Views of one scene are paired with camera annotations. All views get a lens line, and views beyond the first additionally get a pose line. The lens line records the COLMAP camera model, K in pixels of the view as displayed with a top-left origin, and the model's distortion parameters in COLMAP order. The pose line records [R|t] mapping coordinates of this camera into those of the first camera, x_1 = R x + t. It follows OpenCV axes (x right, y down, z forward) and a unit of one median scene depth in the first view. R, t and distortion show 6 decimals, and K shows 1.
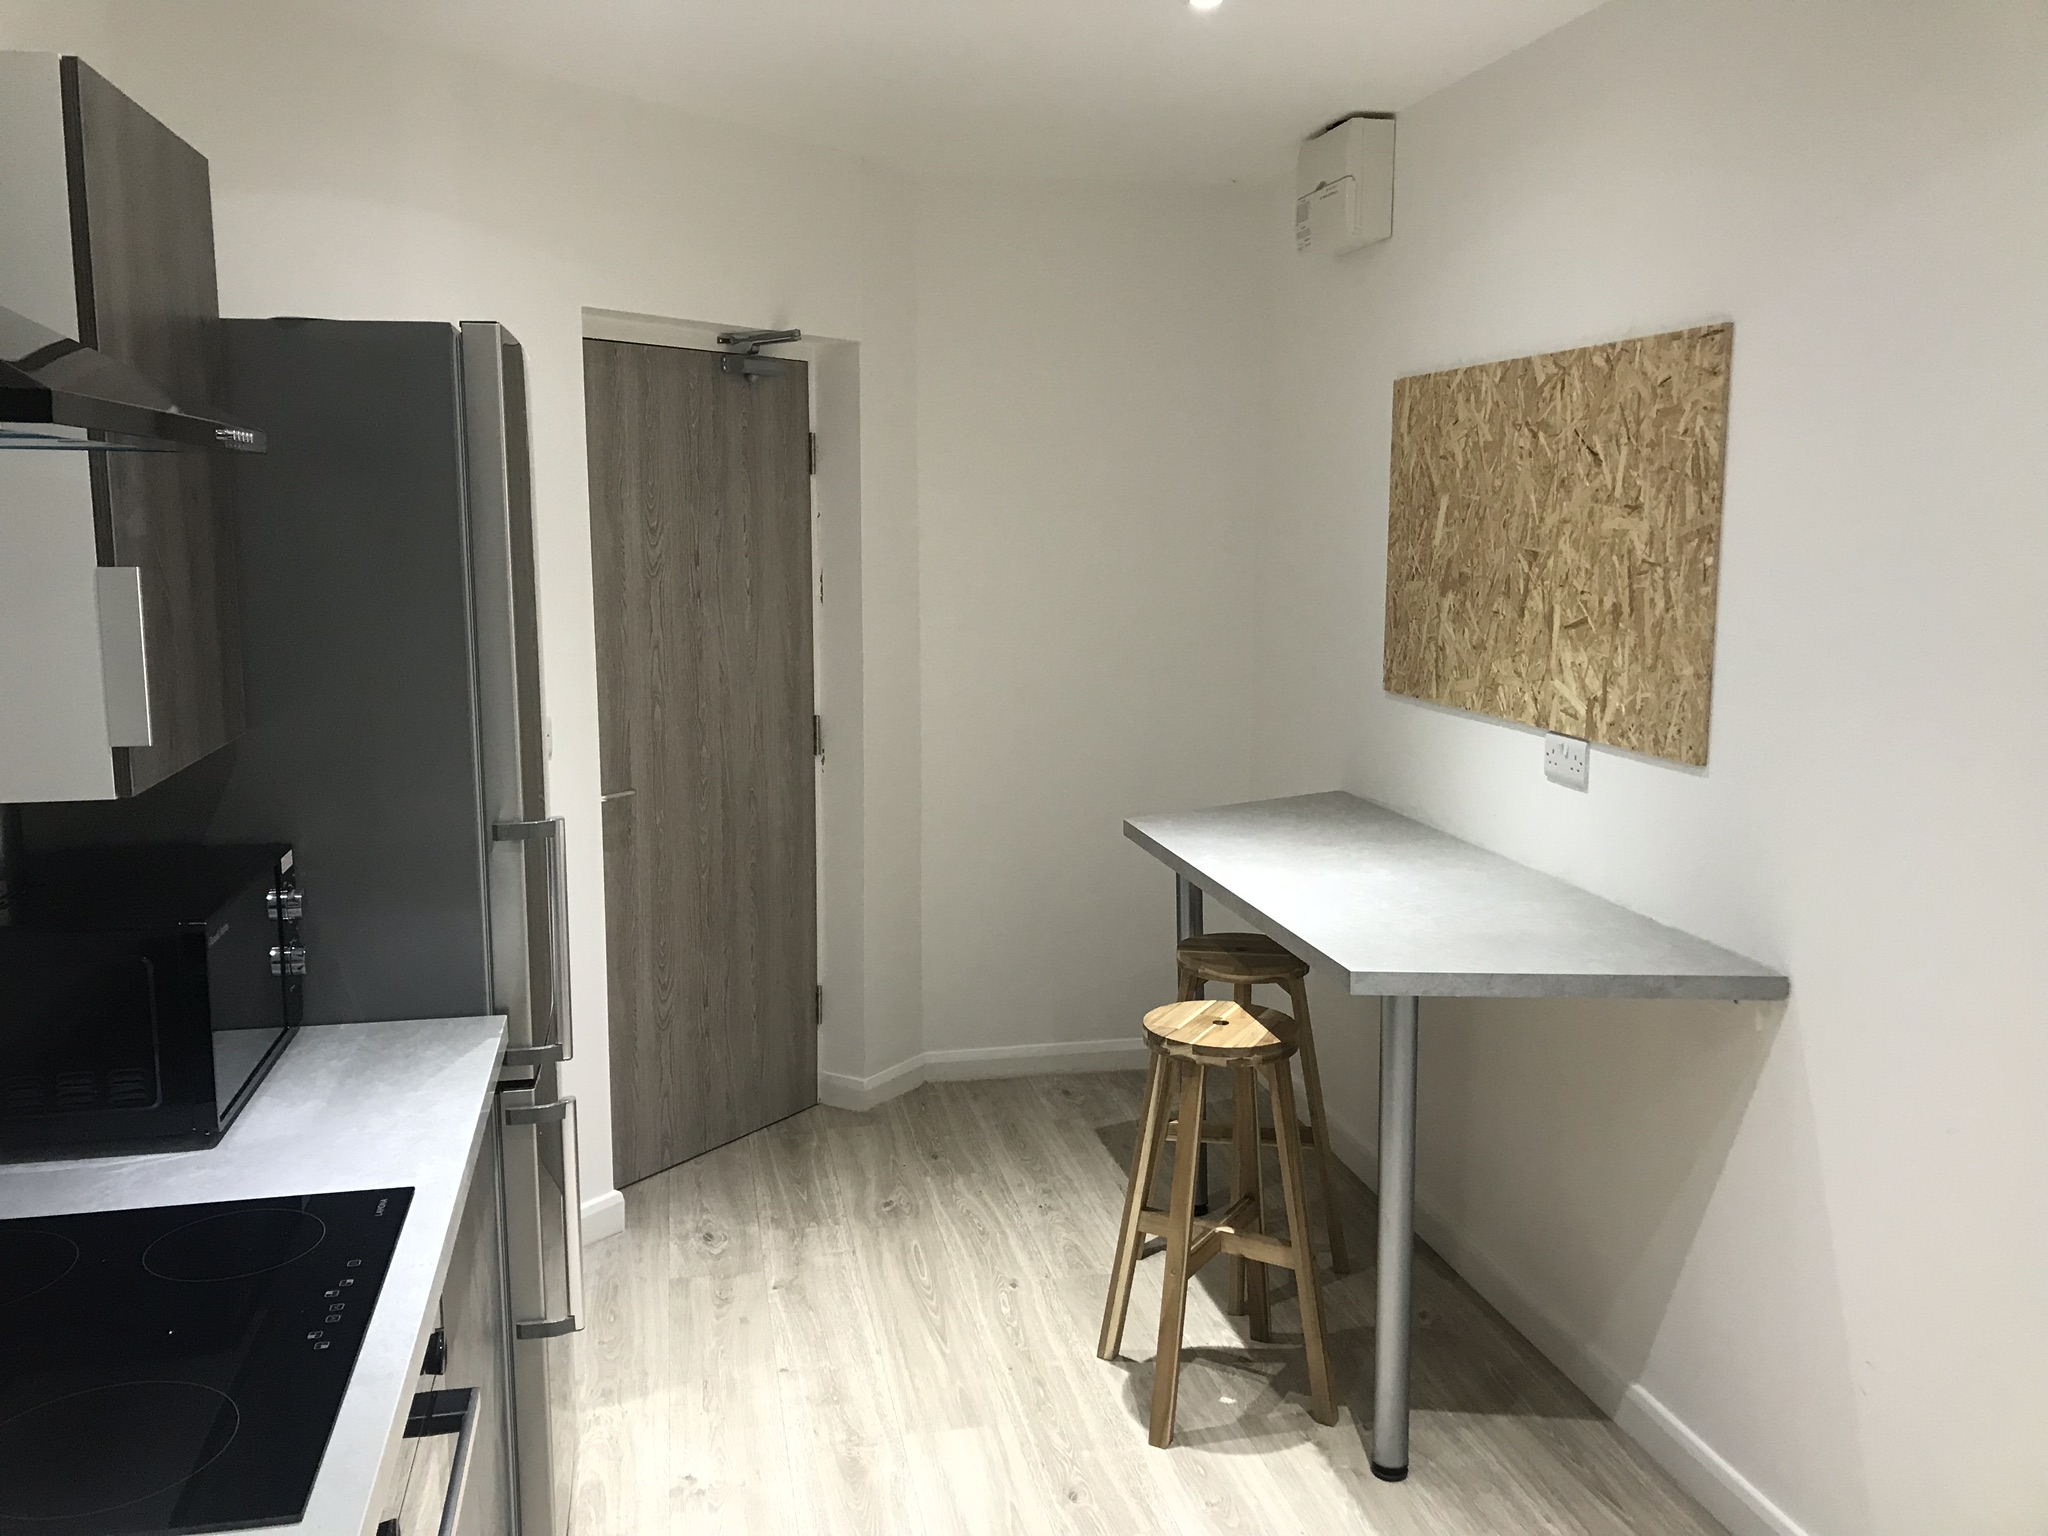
lens RADIAL K [[1696.8, 0, 1024.0], [0, 1696.8, 768.0], [0, 0, 1]] dist [0.139816, -0.287856]
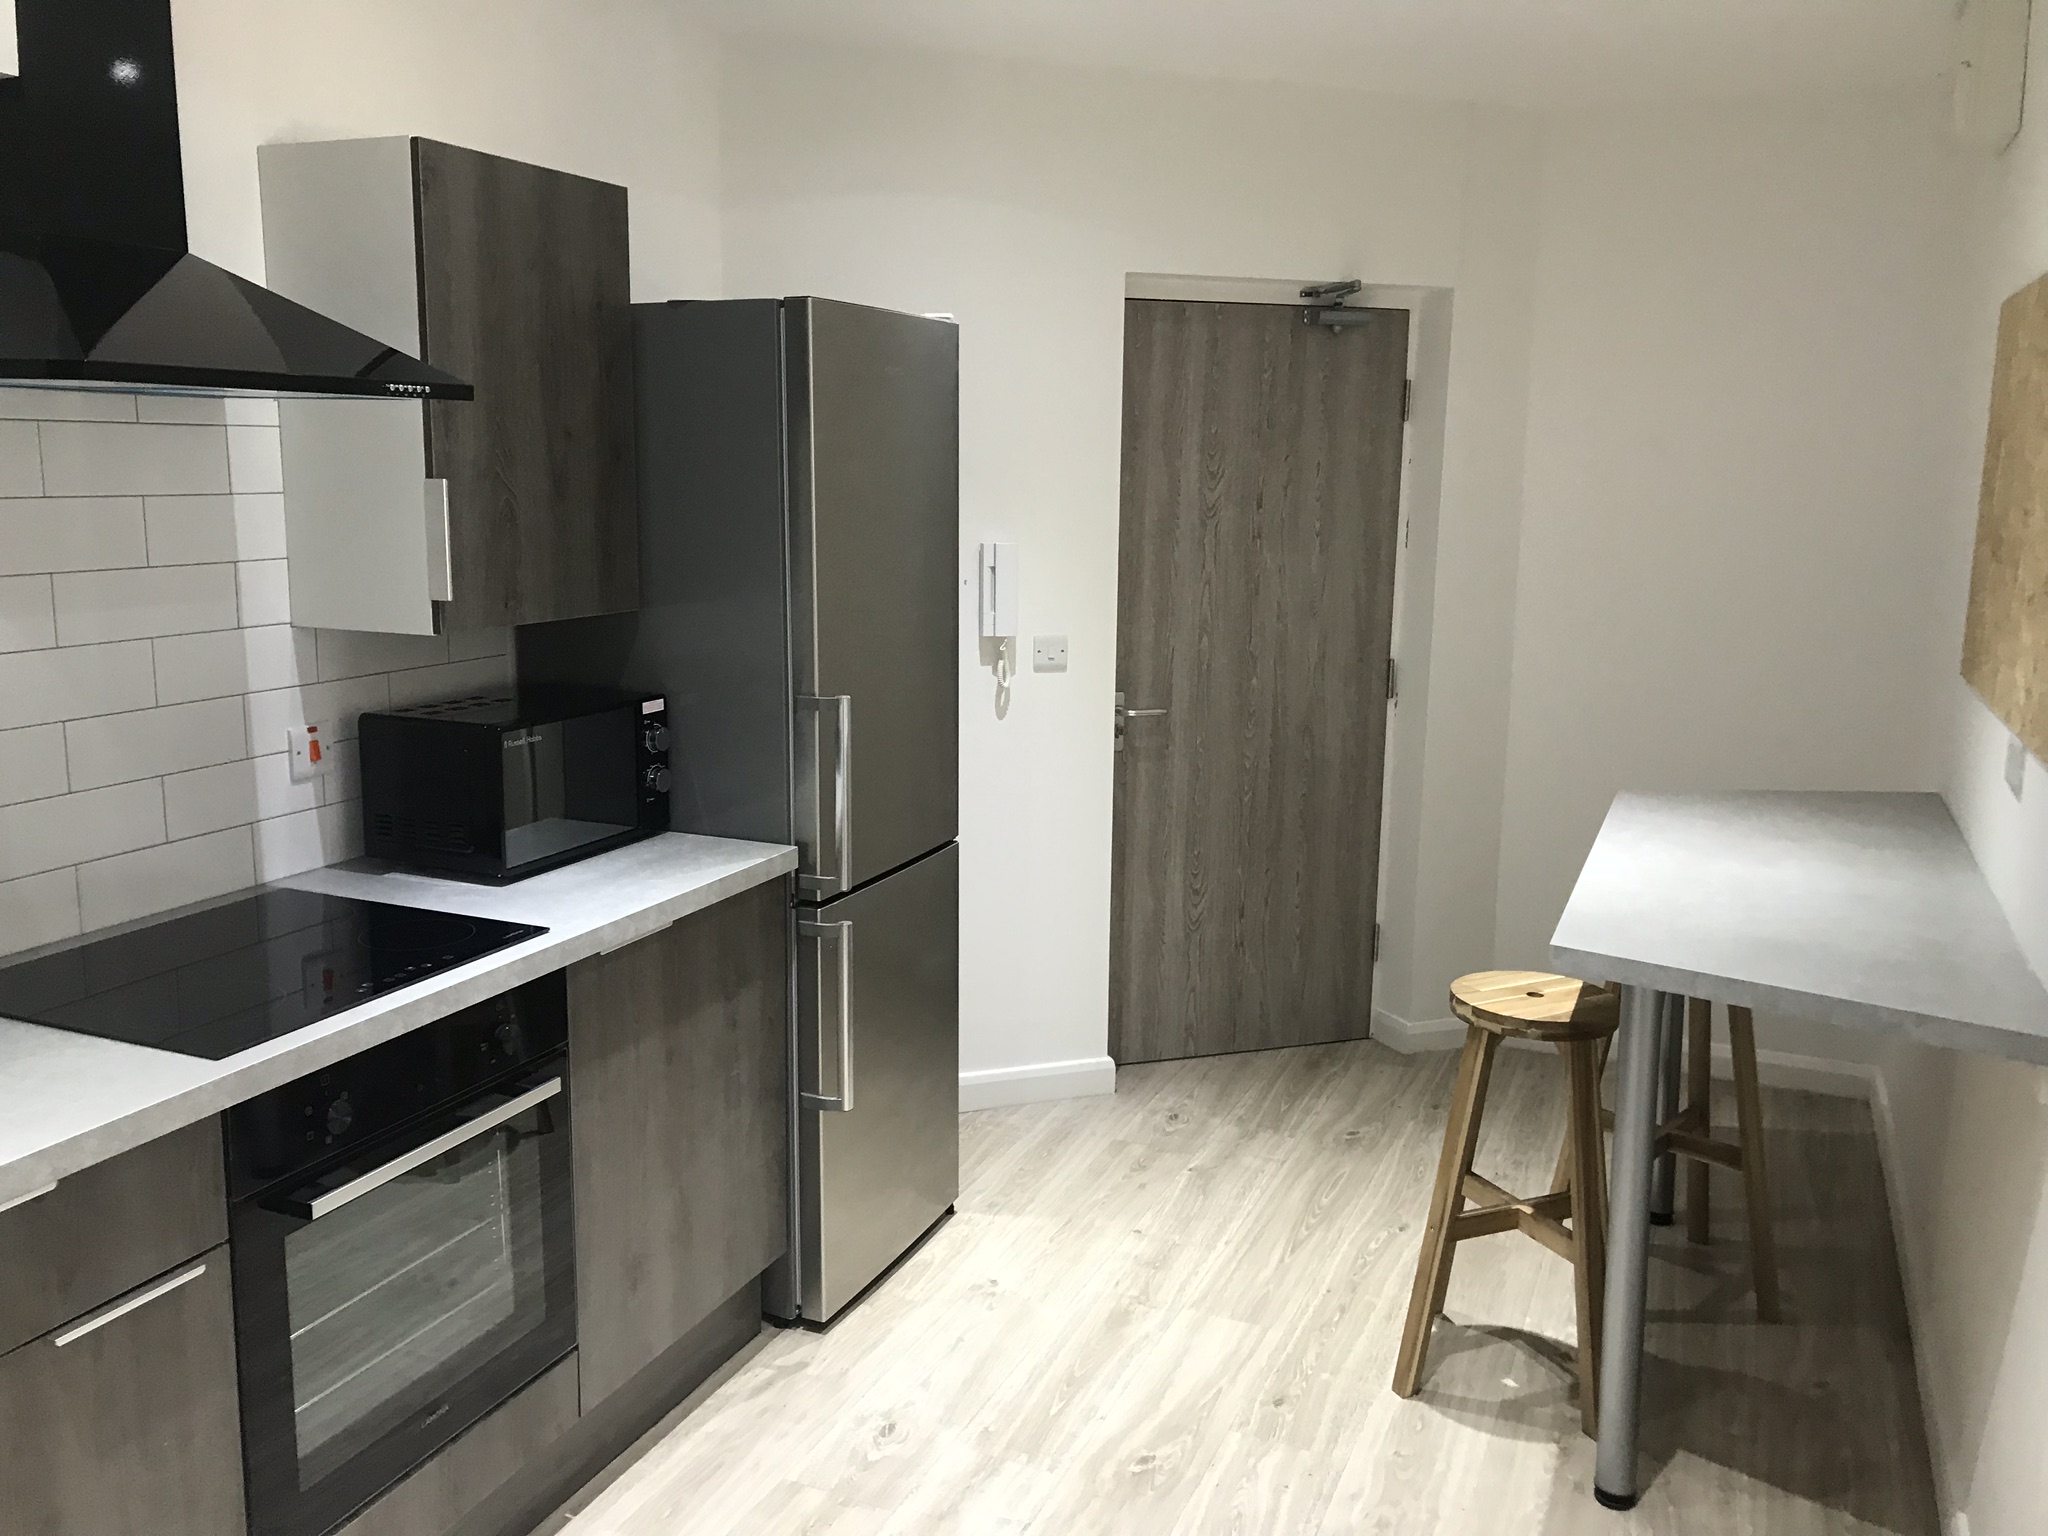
lens RADIAL K [[1714.5, 0, 1024.0], [0, 1714.5, 768.0], [0, 0, 1]] dist [0.109543, -0.074060]
pose [[0.817946, 0.113325, -0.564022, 0.341655], [-0.099745, 0.993494, 0.054964, -0.001274], [0.566581, 0.011301, 0.823928, 0.030014]]
